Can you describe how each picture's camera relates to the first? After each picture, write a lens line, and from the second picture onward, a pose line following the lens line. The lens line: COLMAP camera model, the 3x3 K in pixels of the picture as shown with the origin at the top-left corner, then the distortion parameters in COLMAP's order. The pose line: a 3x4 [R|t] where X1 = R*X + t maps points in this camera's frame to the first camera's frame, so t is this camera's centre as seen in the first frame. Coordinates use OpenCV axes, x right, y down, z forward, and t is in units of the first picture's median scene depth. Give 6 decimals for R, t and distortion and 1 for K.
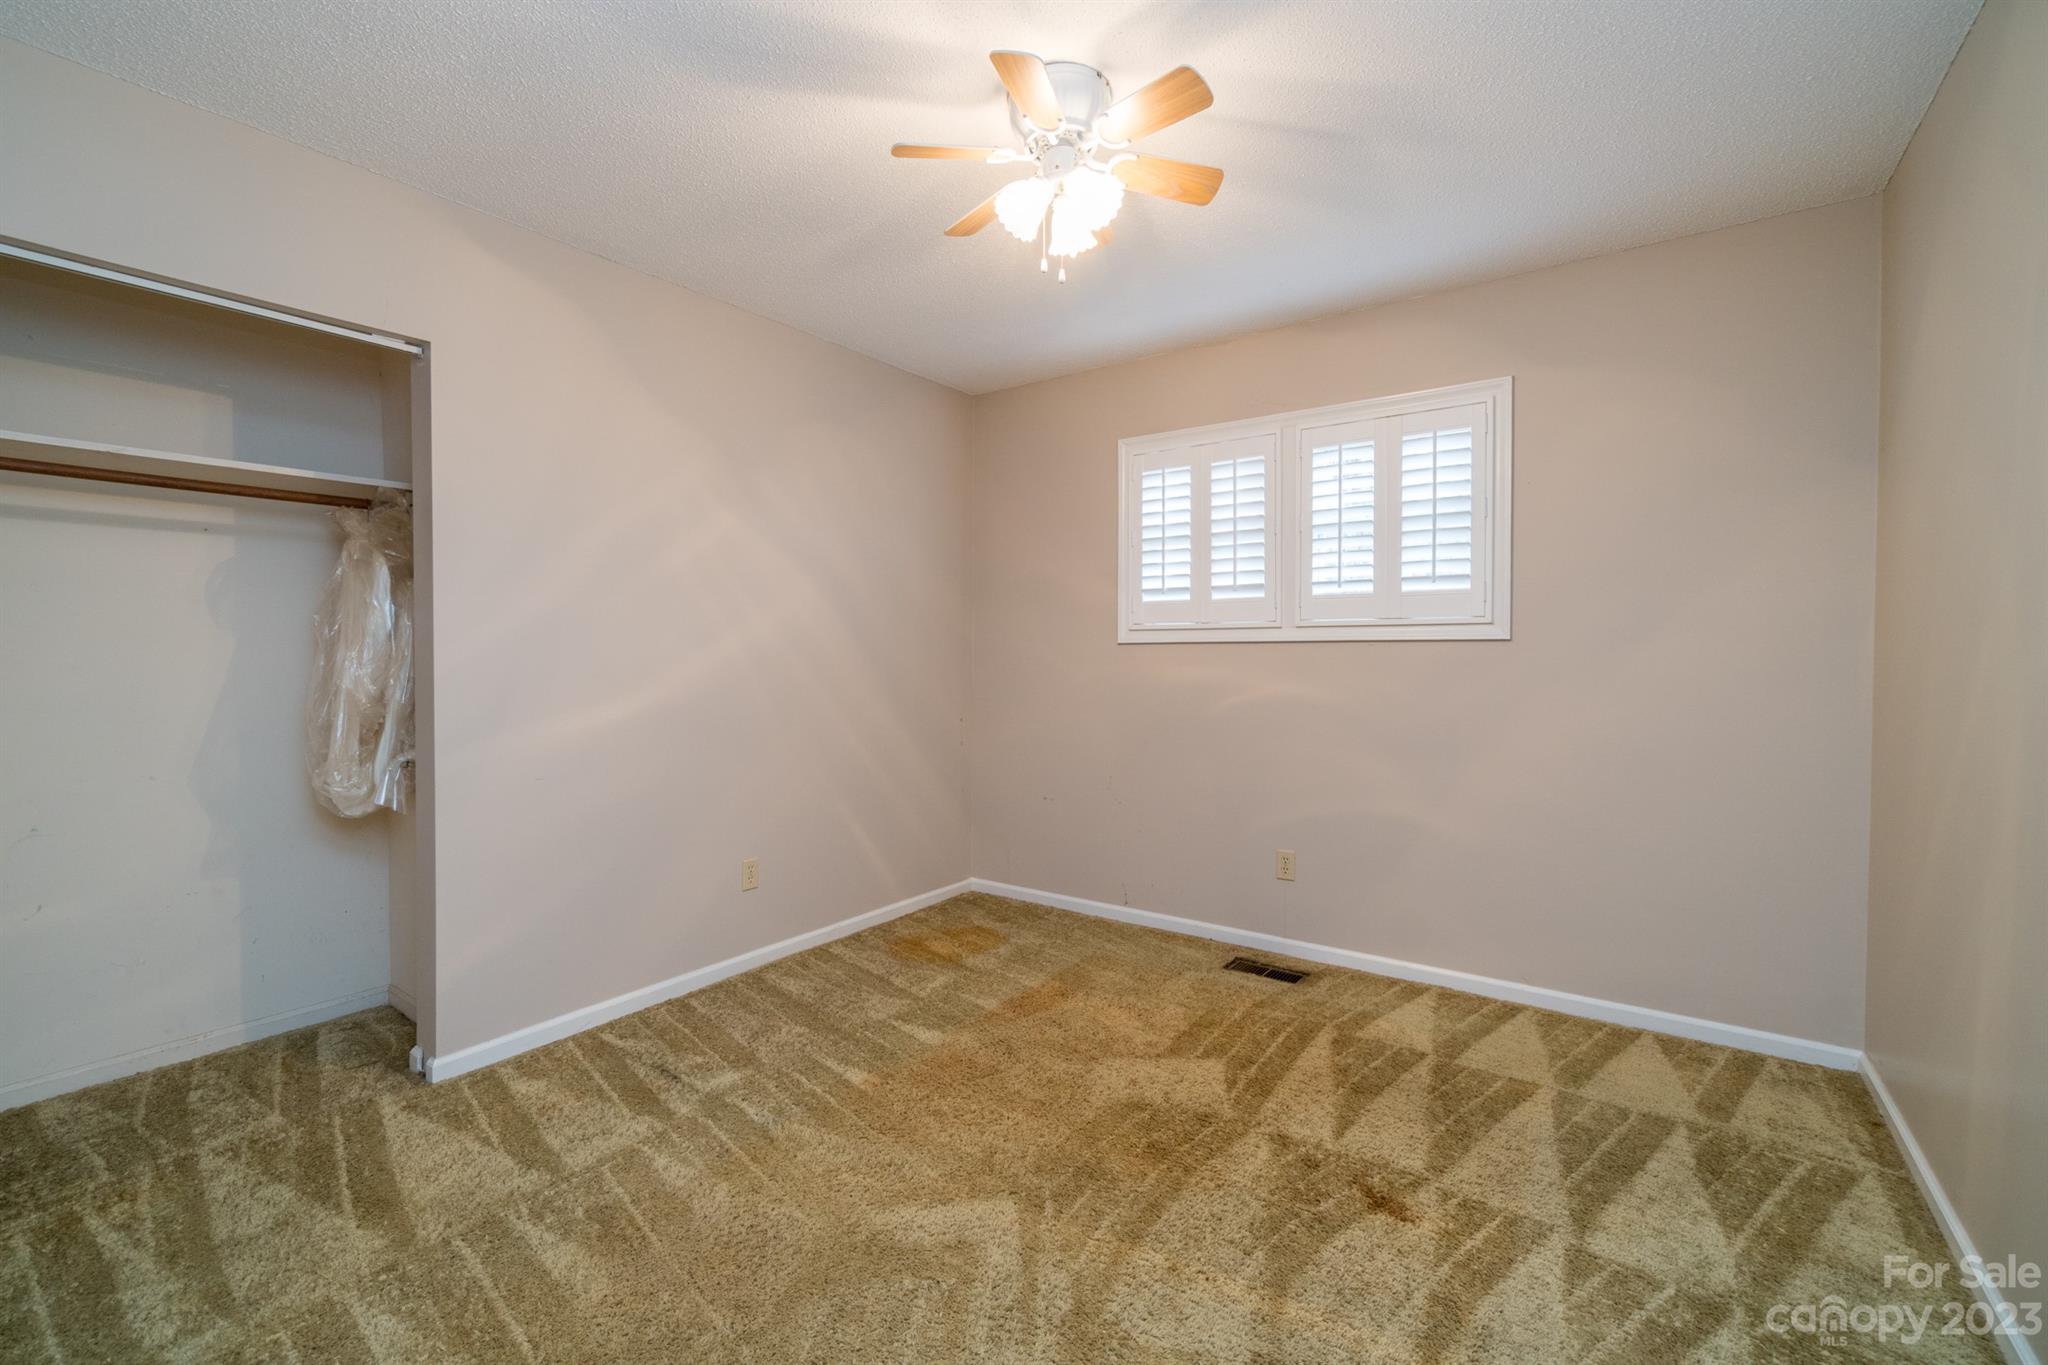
lens RADIAL K [[887.3, 0, 1013.8], [0, 887.3, 669.0], [0, 0, 1]] dist [-0.002918, 0.000912]
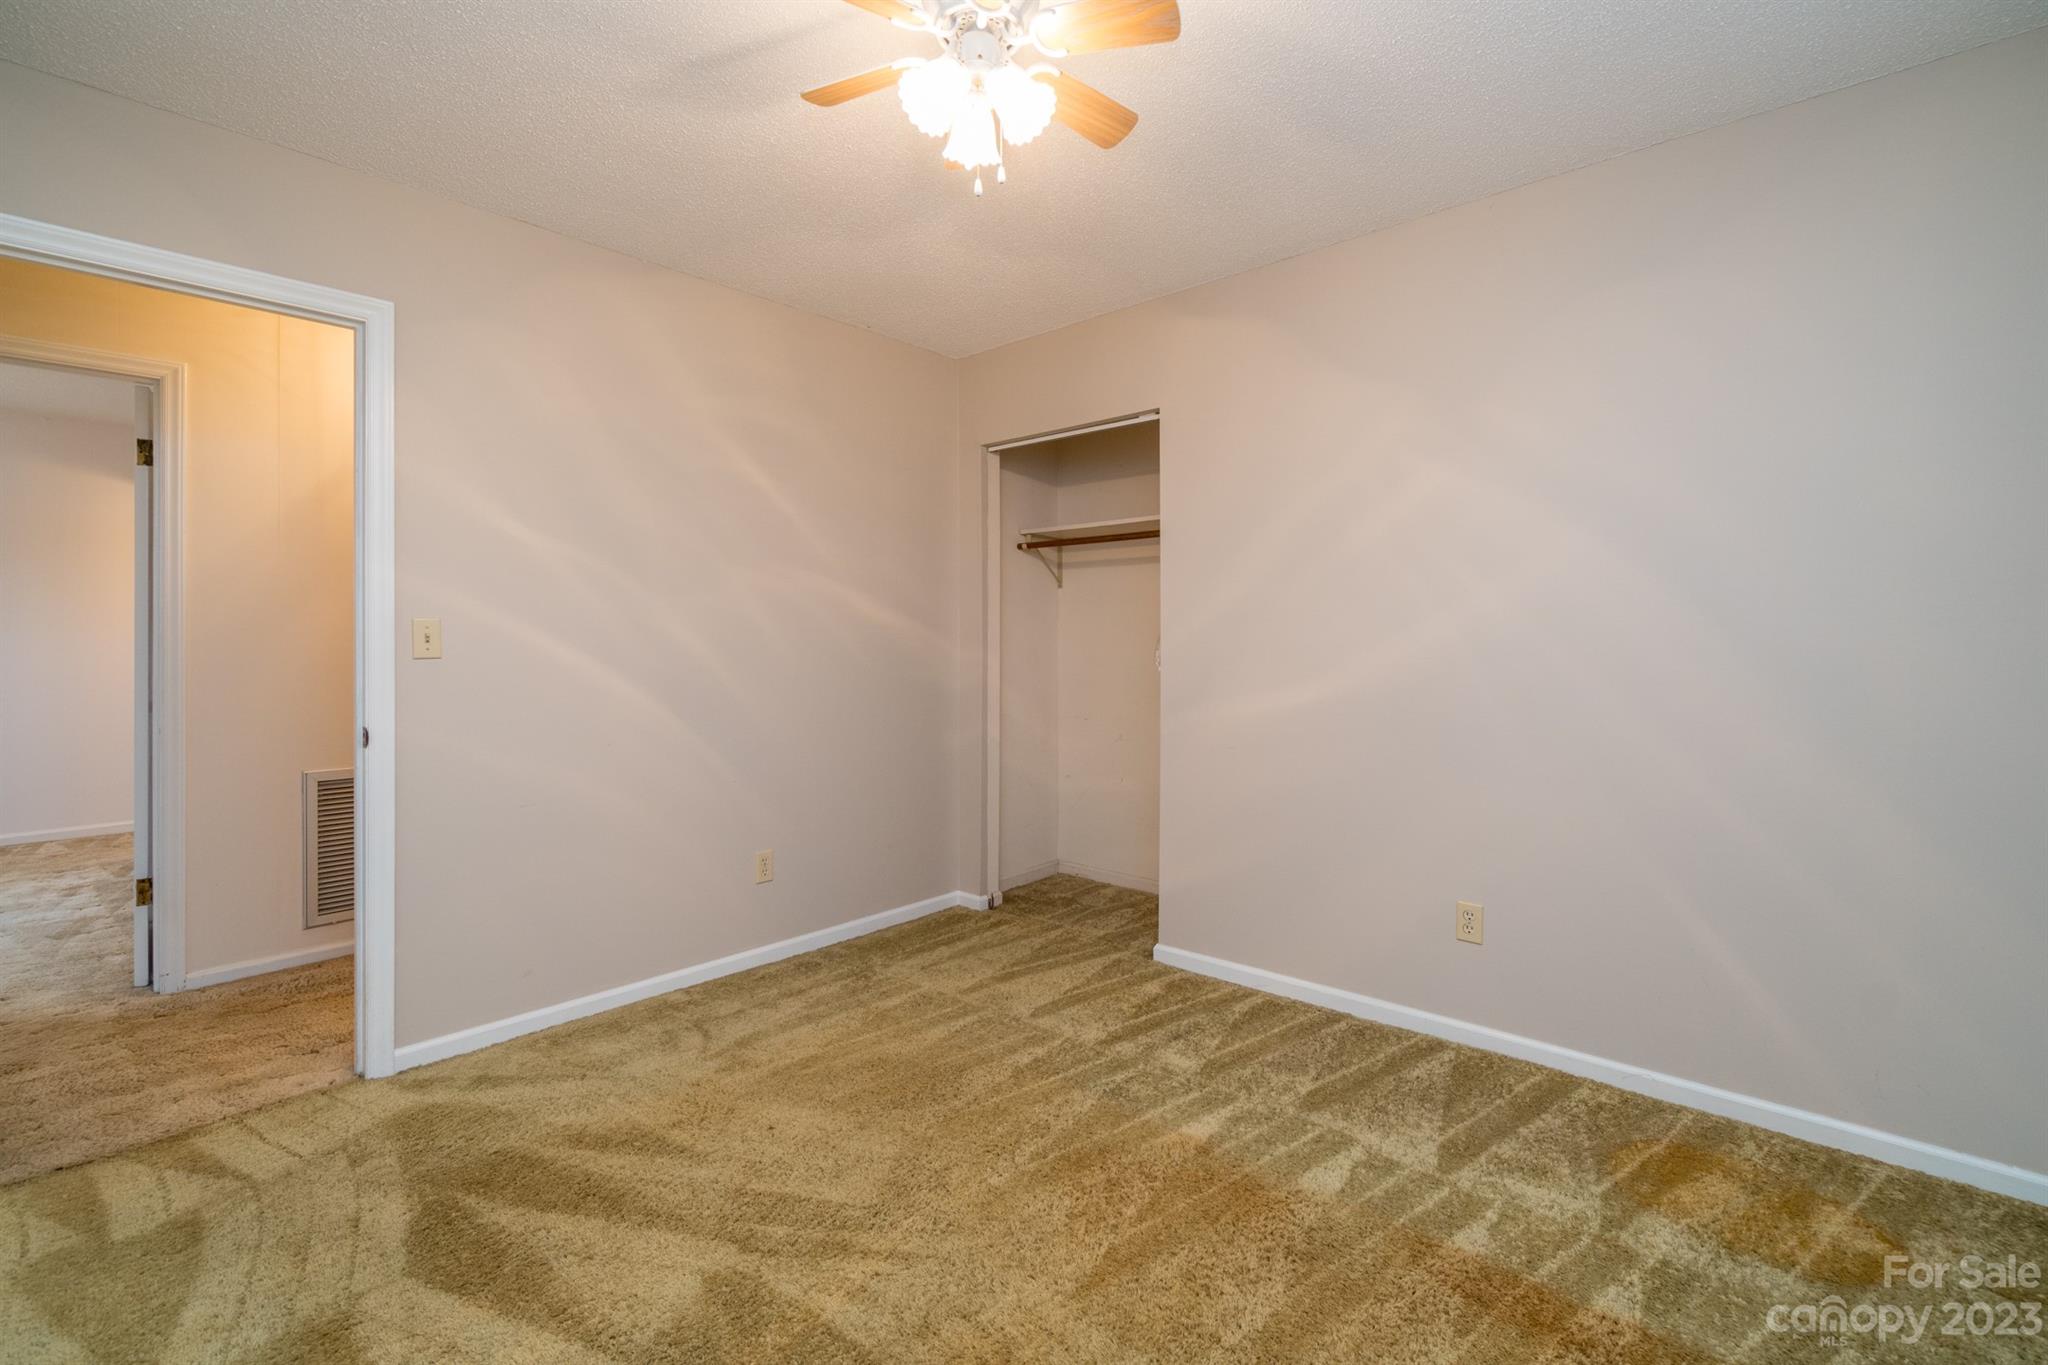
lens RADIAL K [[887.3, 0, 1011.7], [0, 887.3, 667.5], [0, 0, 1]] dist [-0.002918, 0.000912]
pose [[-0.109083, 0.025519, -0.993705, 0.704948], [-0.019168, 0.999431, 0.027770, -0.009972], [0.993848, 0.022076, -0.108532, 0.931803]]
